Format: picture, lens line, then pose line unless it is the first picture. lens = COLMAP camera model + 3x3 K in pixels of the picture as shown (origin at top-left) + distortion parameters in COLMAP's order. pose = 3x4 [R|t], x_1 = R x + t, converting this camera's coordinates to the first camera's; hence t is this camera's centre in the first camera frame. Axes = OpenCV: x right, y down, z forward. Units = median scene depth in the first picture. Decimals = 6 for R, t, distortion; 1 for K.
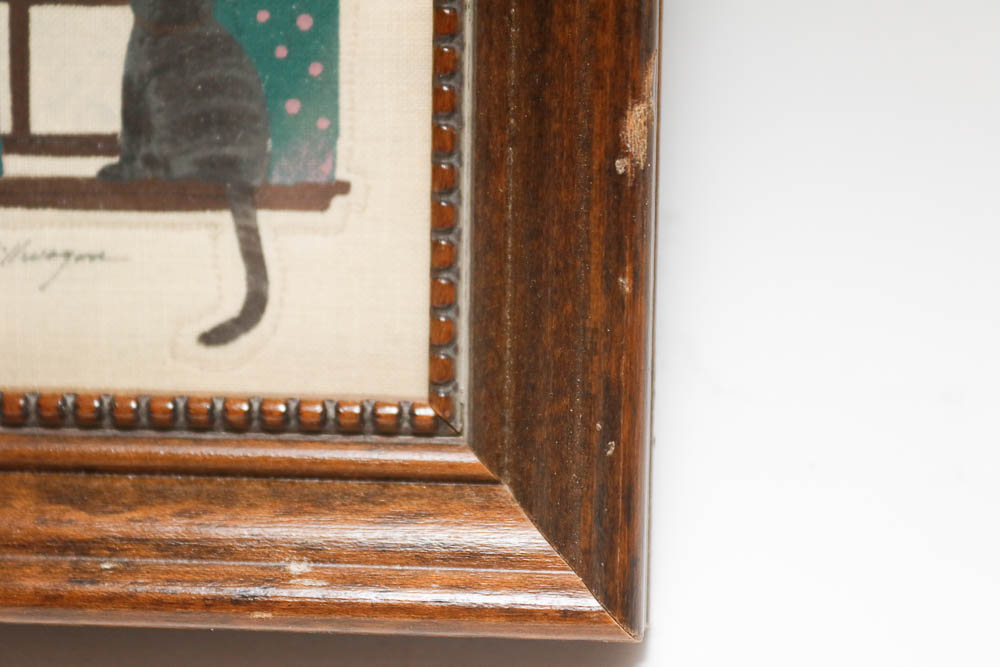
lens RADIAL K [[2518.0, 0, 498.6], [0, 2518.0, 339.8], [0, 0, 1]] dist [0.125739, 0.000000]
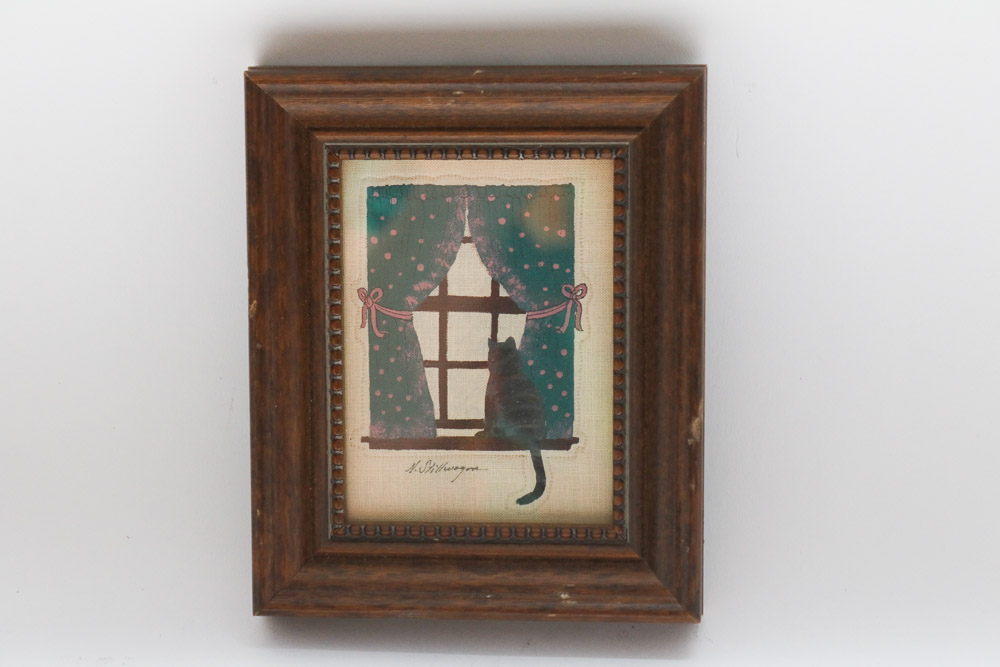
lens RADIAL K [[2566.4, 0, 498.6], [0, 2566.4, 329.0], [0, 0, 1]] dist [0.095672, 0.000000]
pose [[0.999822, -0.018365, -0.004360, -0.124374], [0.018476, 0.999471, 0.026771, -0.238269], [0.003866, -0.026846, 0.999632, -1.511536]]
